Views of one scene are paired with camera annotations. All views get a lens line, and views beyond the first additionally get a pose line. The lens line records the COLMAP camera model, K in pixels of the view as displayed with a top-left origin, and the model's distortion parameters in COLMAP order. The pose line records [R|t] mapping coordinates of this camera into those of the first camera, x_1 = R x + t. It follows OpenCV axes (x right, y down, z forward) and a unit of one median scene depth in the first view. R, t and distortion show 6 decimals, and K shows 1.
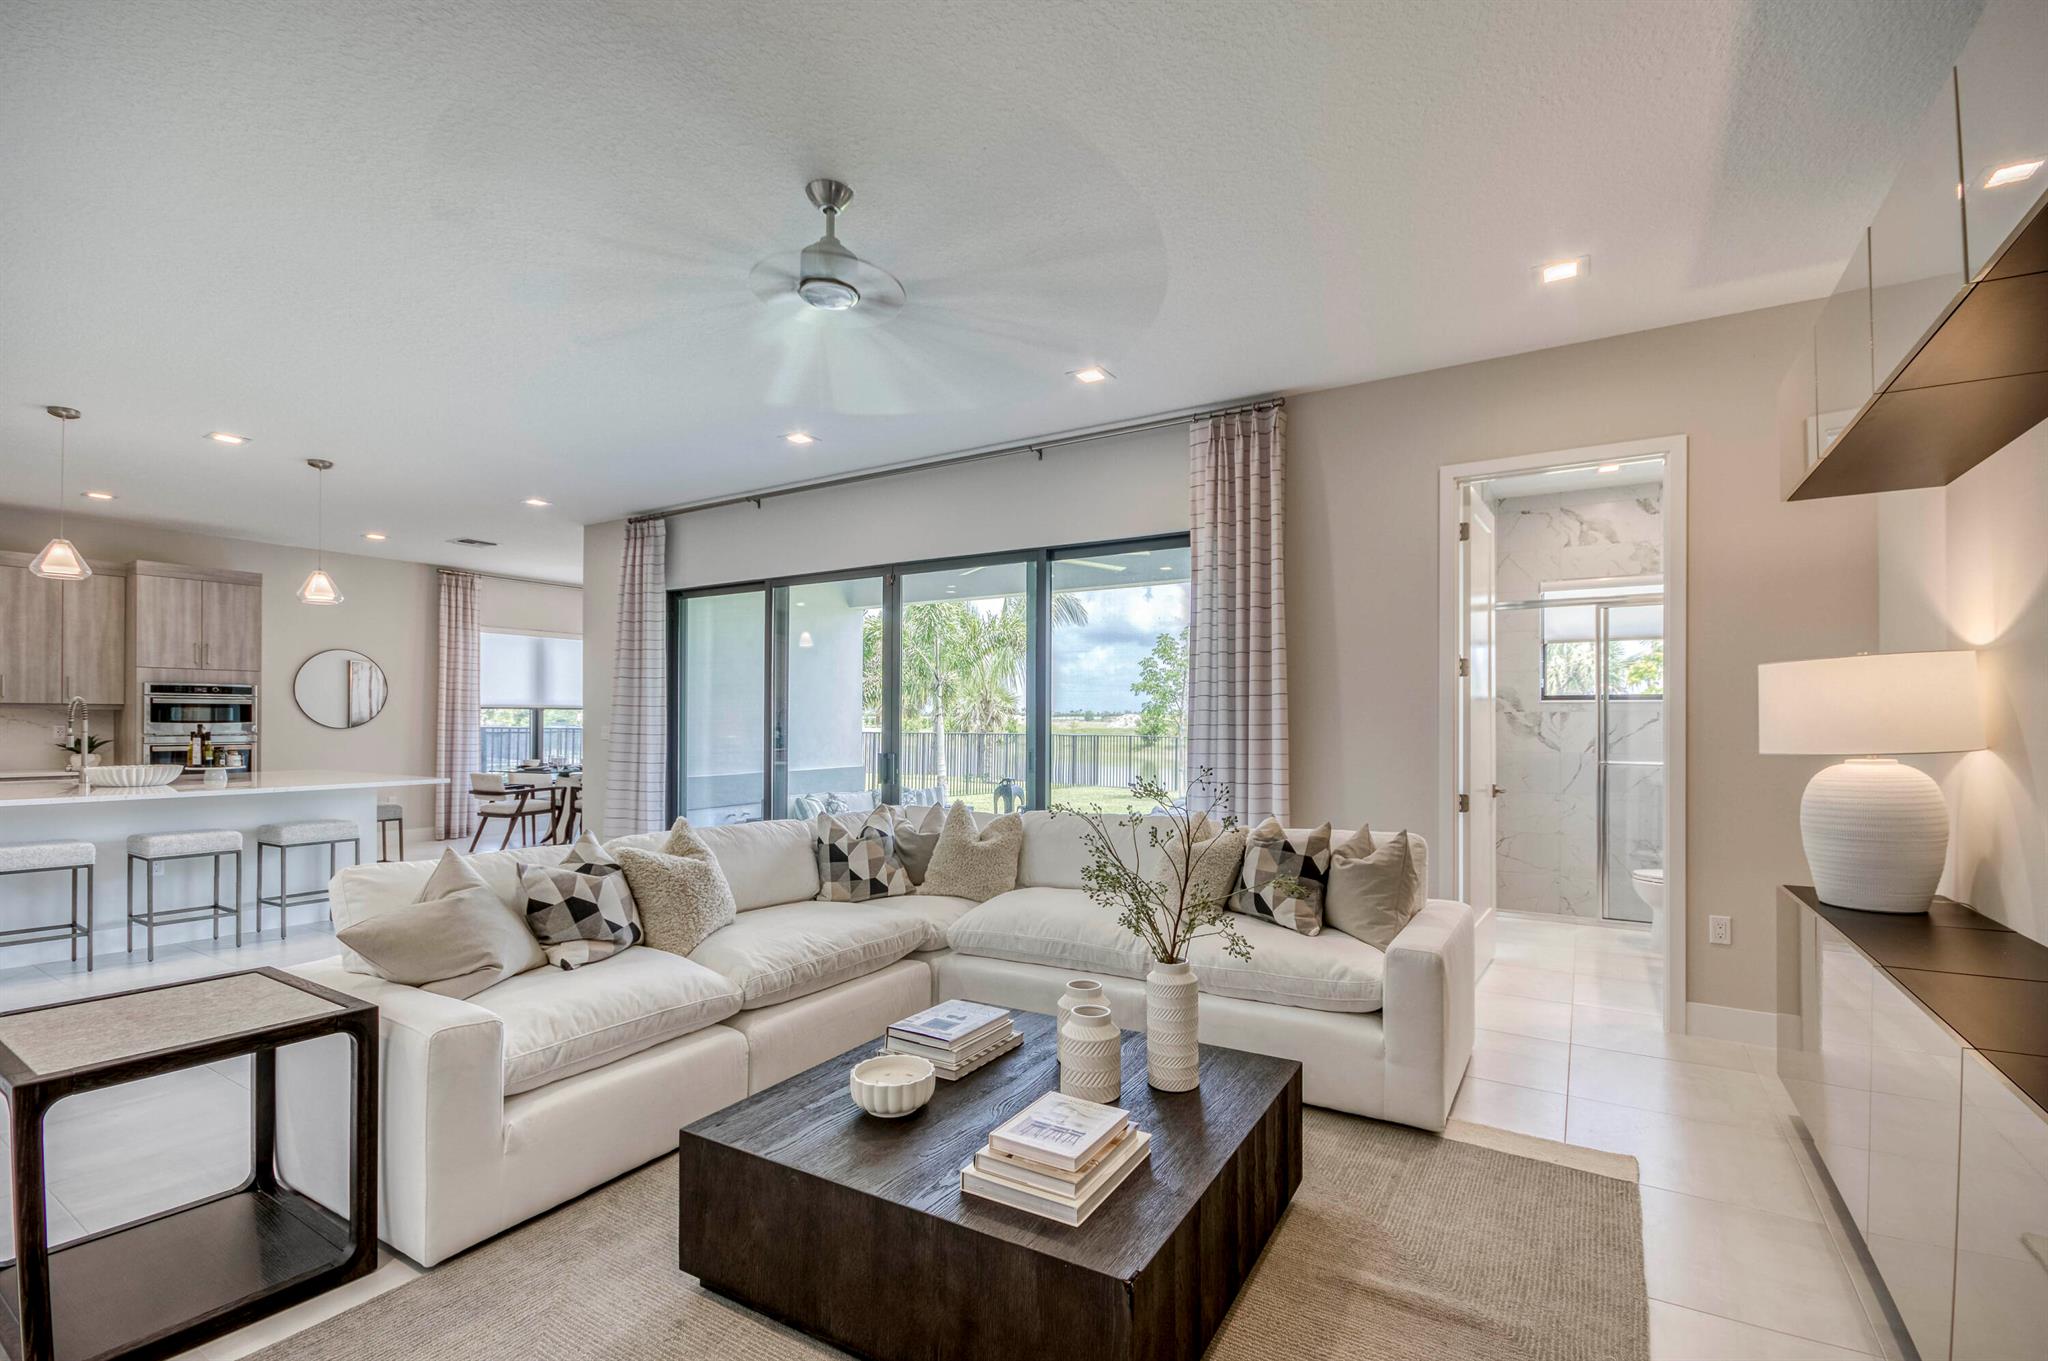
lens RADIAL K [[897.4, 0, 1037.4], [0, 897.4, 707.9], [0, 0, 1]] dist [0.000197, -0.000521]
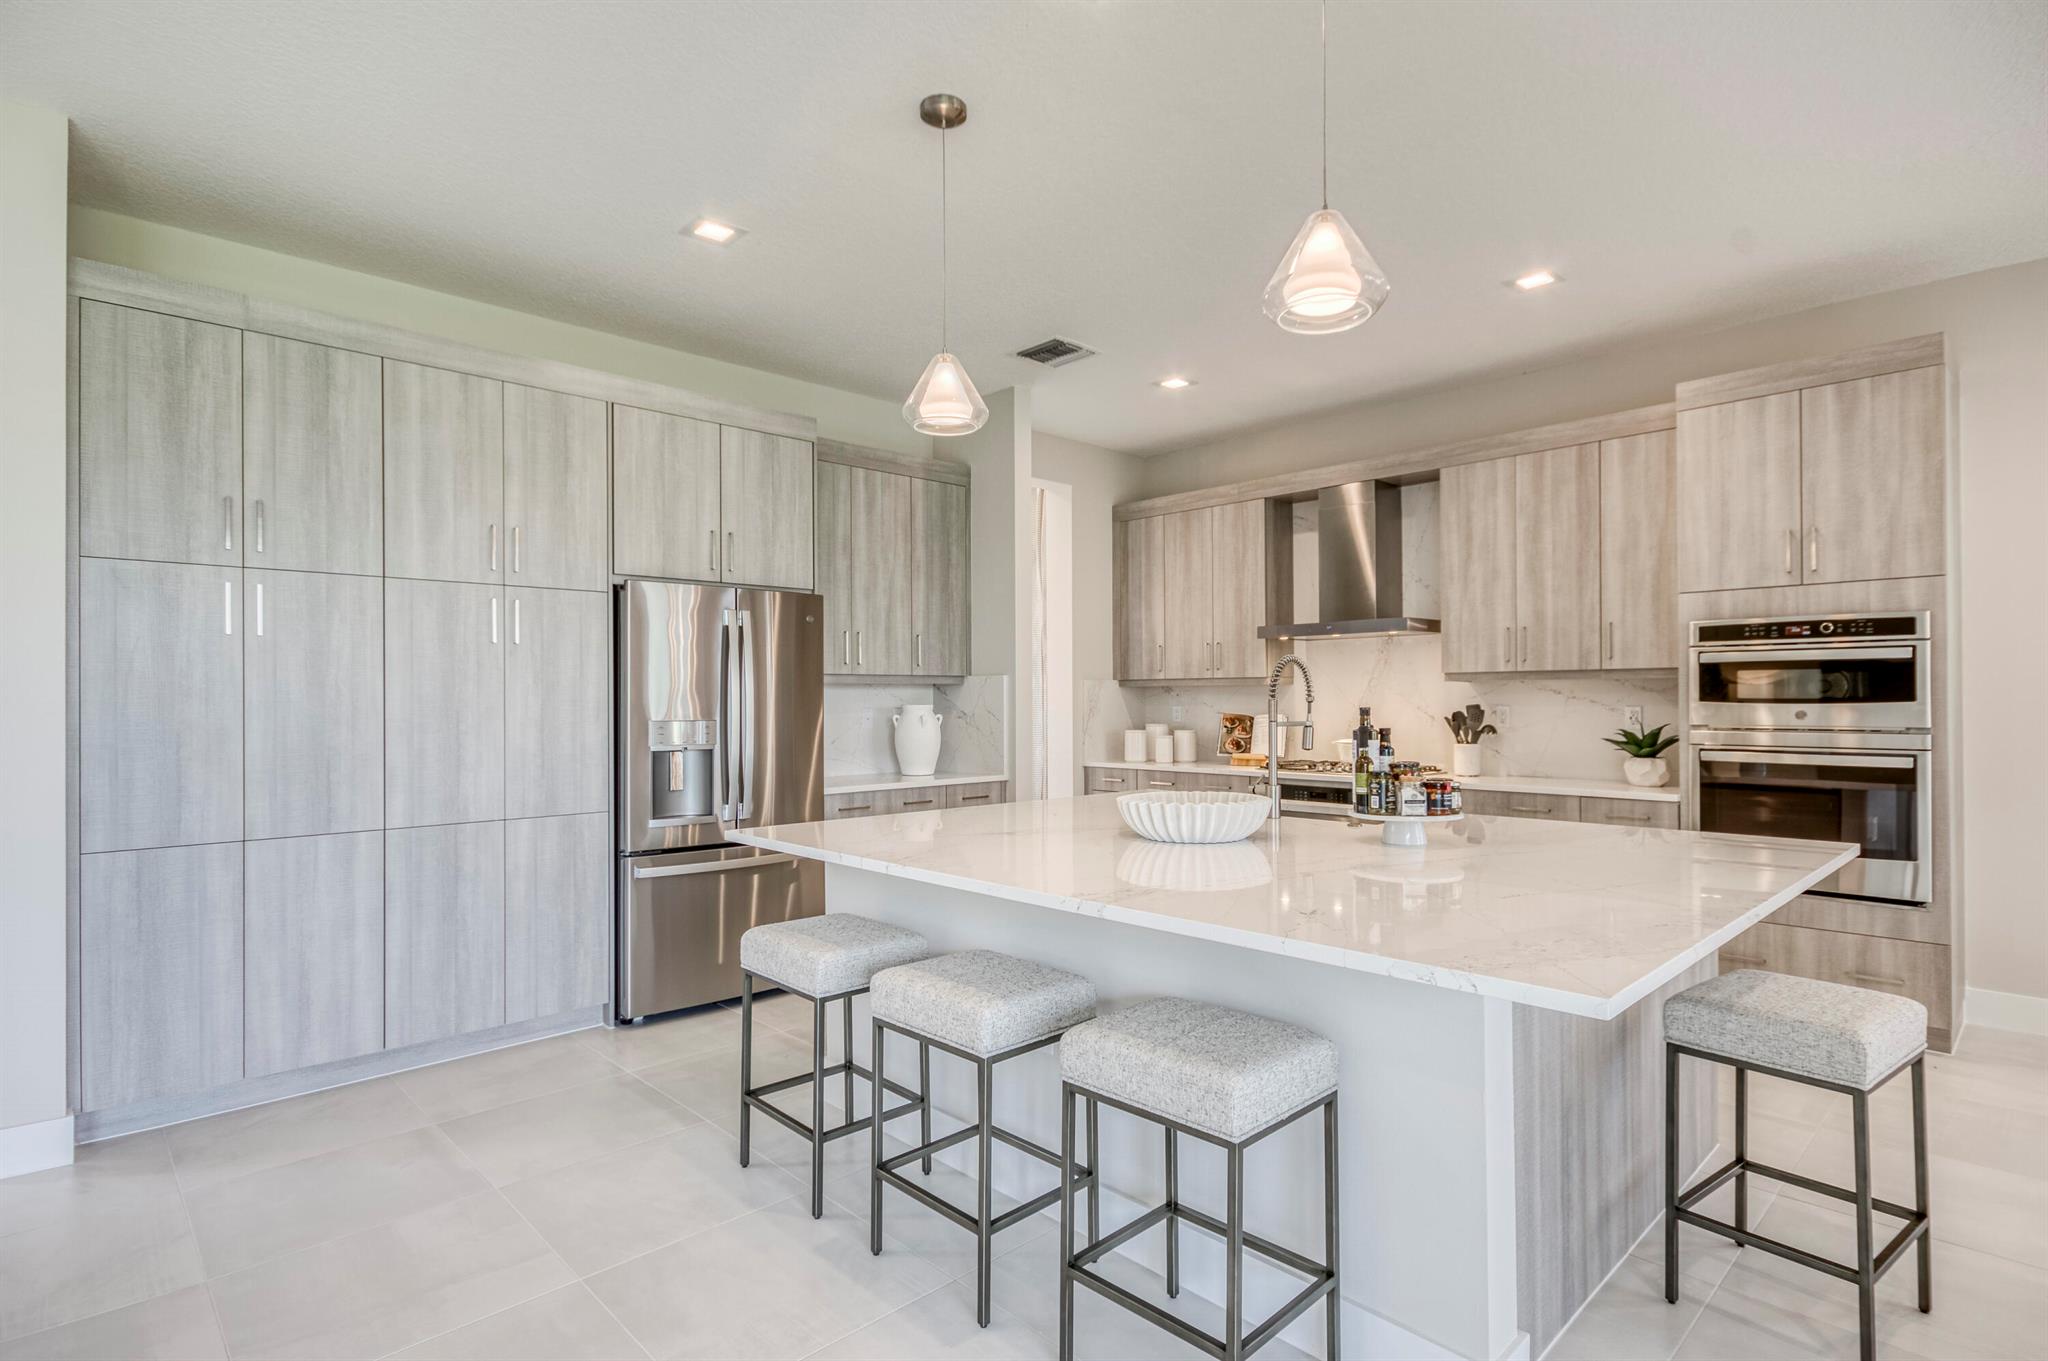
lens RADIAL K [[1026.9, 0, 1020.2], [0, 1026.9, 691.4], [0, 0, 1]] dist [0.018572, -0.000062]
pose [[-0.254323, -0.004052, -0.967111, -0.323908], [0.020216, 0.999750, -0.009505, 0.007509], [0.966908, -0.021969, -0.254178, 0.747467]]
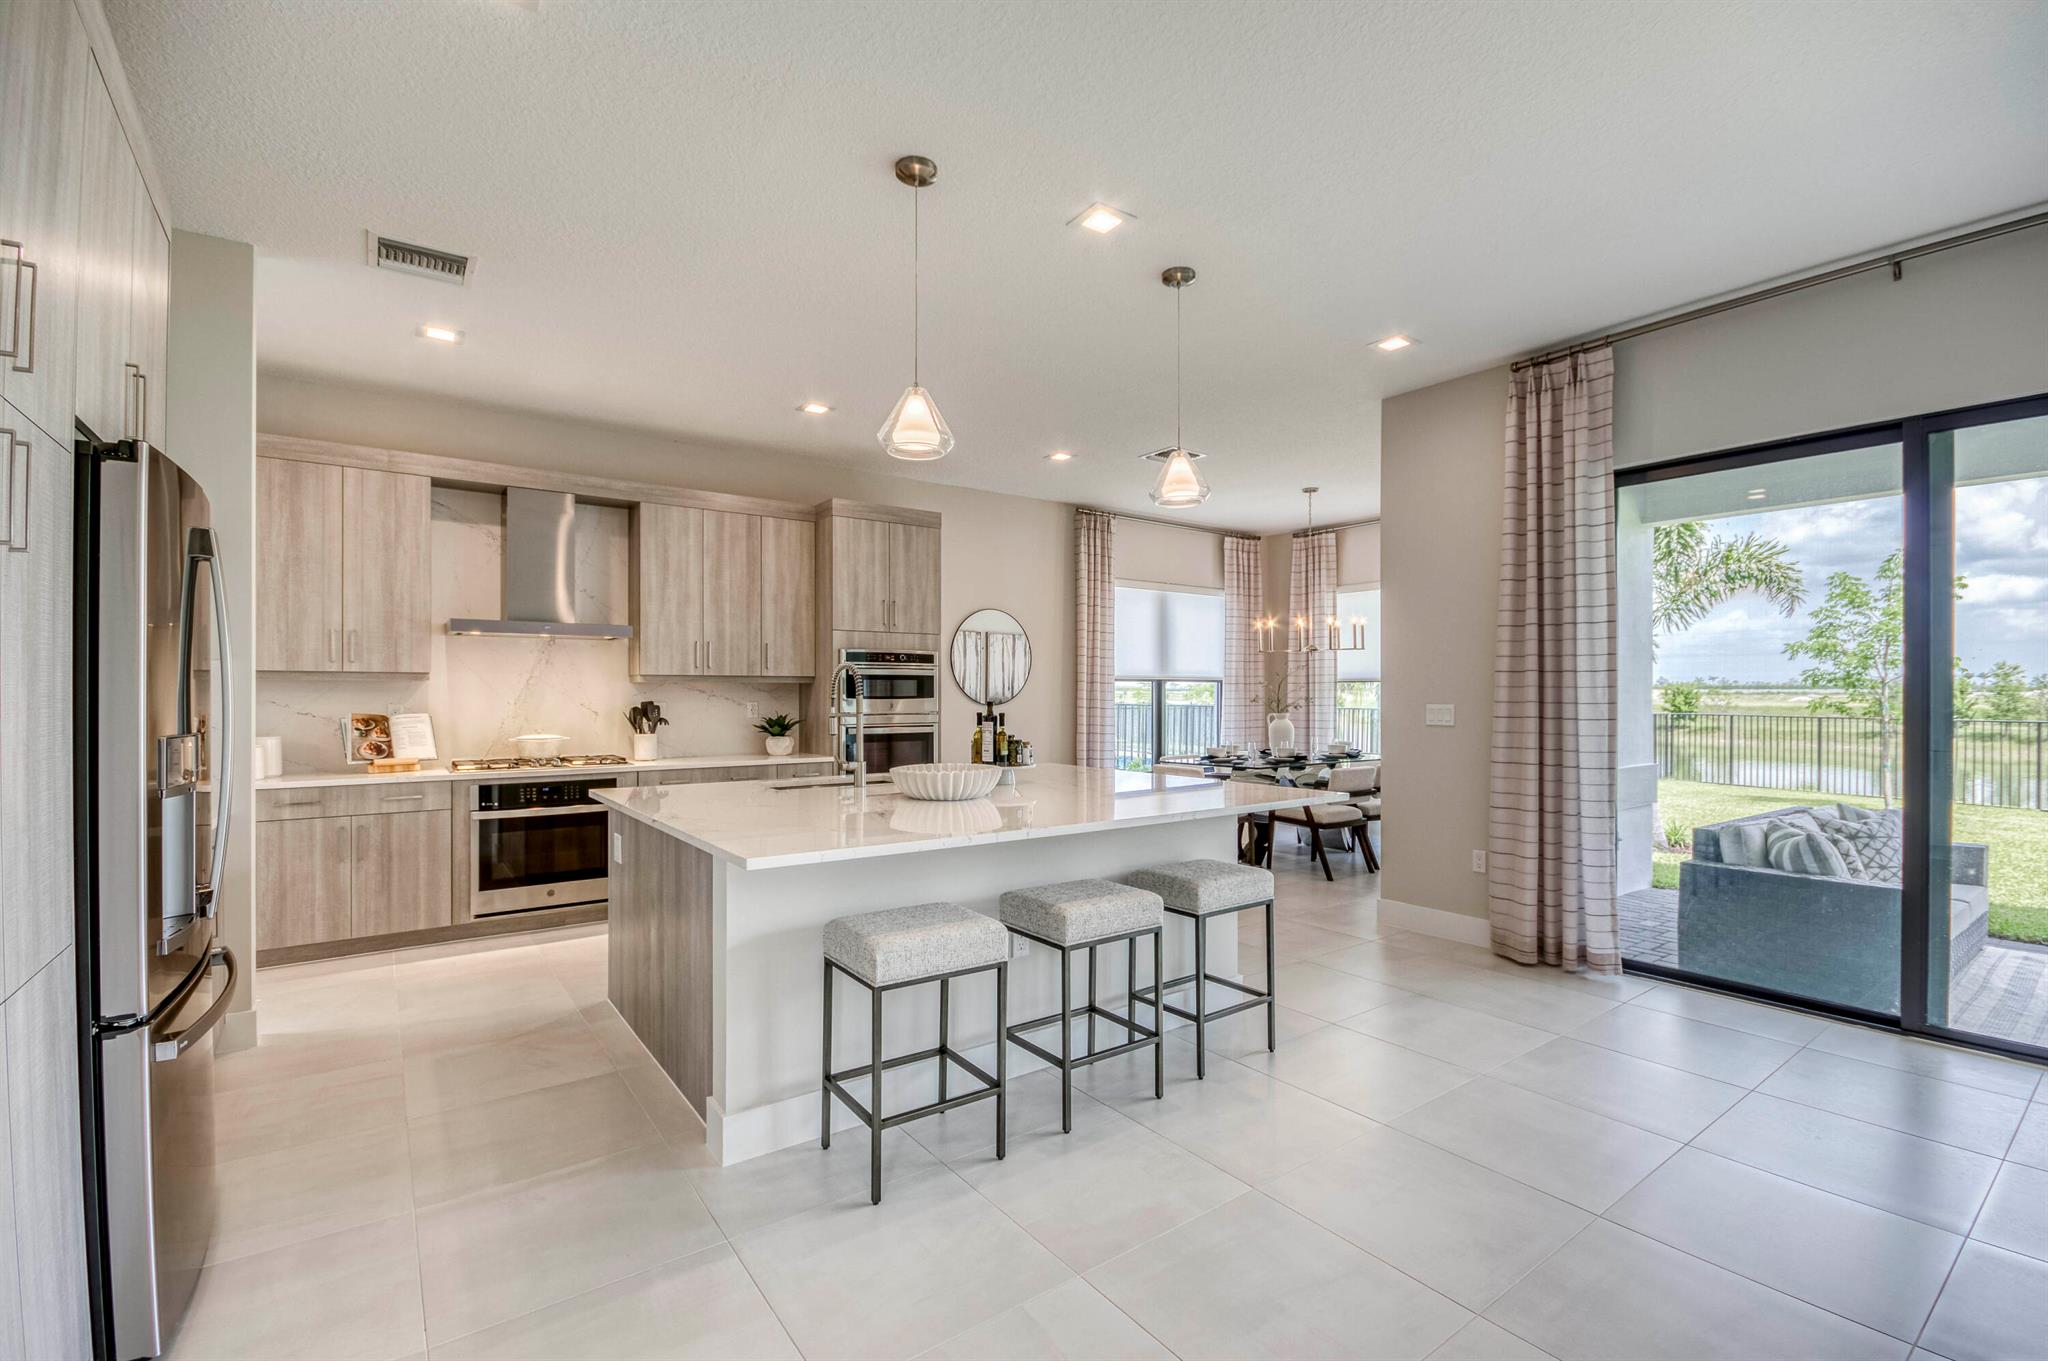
lens RADIAL K [[905.8, 0, 1073.6], [0, 905.8, 688.2], [0, 0, 1]] dist [-0.000416, -0.000026]
pose [[0.933797, -0.004069, -0.357781, -0.484746], [0.006903, 0.999954, 0.006644, 0.002668], [0.357738, -0.008674, 0.933782, 0.298837]]
